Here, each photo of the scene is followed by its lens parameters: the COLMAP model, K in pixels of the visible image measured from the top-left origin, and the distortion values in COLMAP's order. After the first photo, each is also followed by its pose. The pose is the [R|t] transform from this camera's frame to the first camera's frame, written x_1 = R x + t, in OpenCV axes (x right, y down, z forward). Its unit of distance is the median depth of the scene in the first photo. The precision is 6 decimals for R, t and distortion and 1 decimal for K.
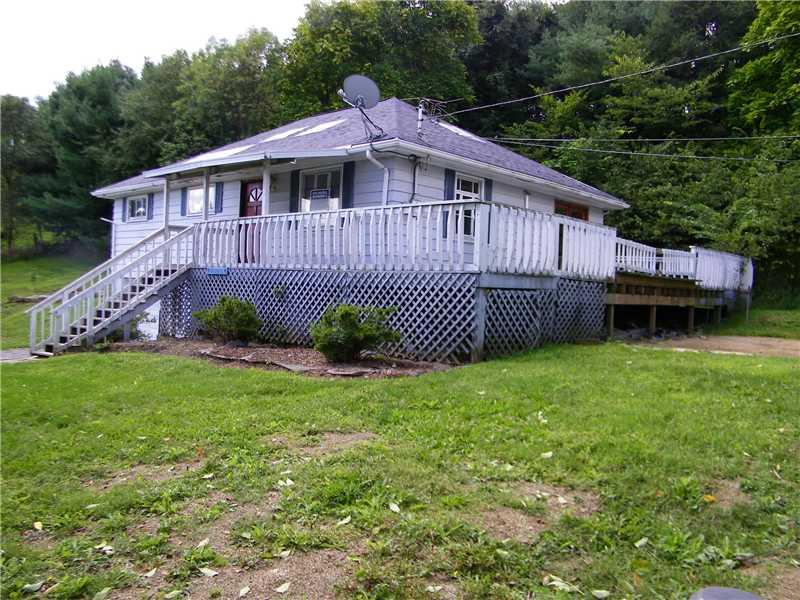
lens RADIAL K [[682.4, 0, 397.1], [0, 682.4, 297.4], [0, 0, 1]] dist [-0.191566, 0.167838]
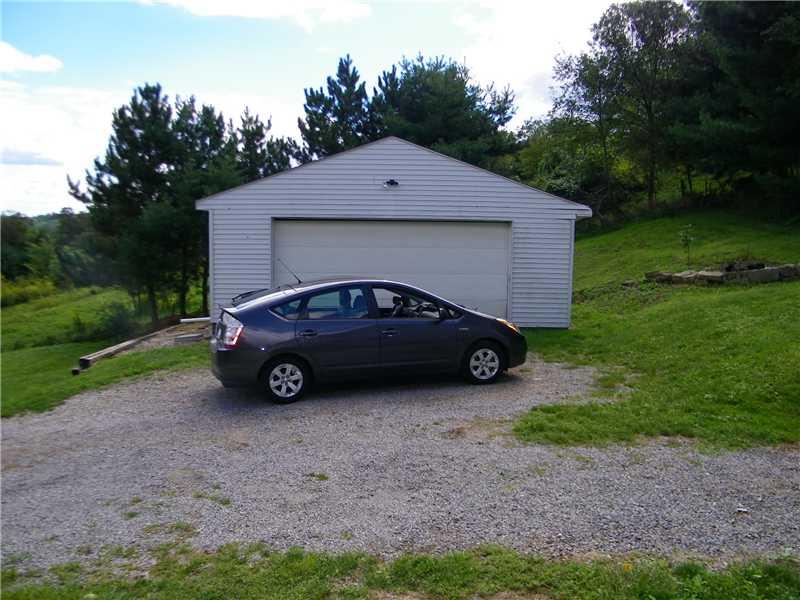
lens RADIAL K [[682.4, 0, 397.1], [0, 682.4, 297.4], [0, 0, 1]] dist [-0.191566, 0.167838]
pose [[0.621760, 0.052606, -0.781439, -0.200093], [-0.013078, 0.998300, 0.056799, -0.007400], [0.783099, -0.025095, 0.621391, 0.338034]]
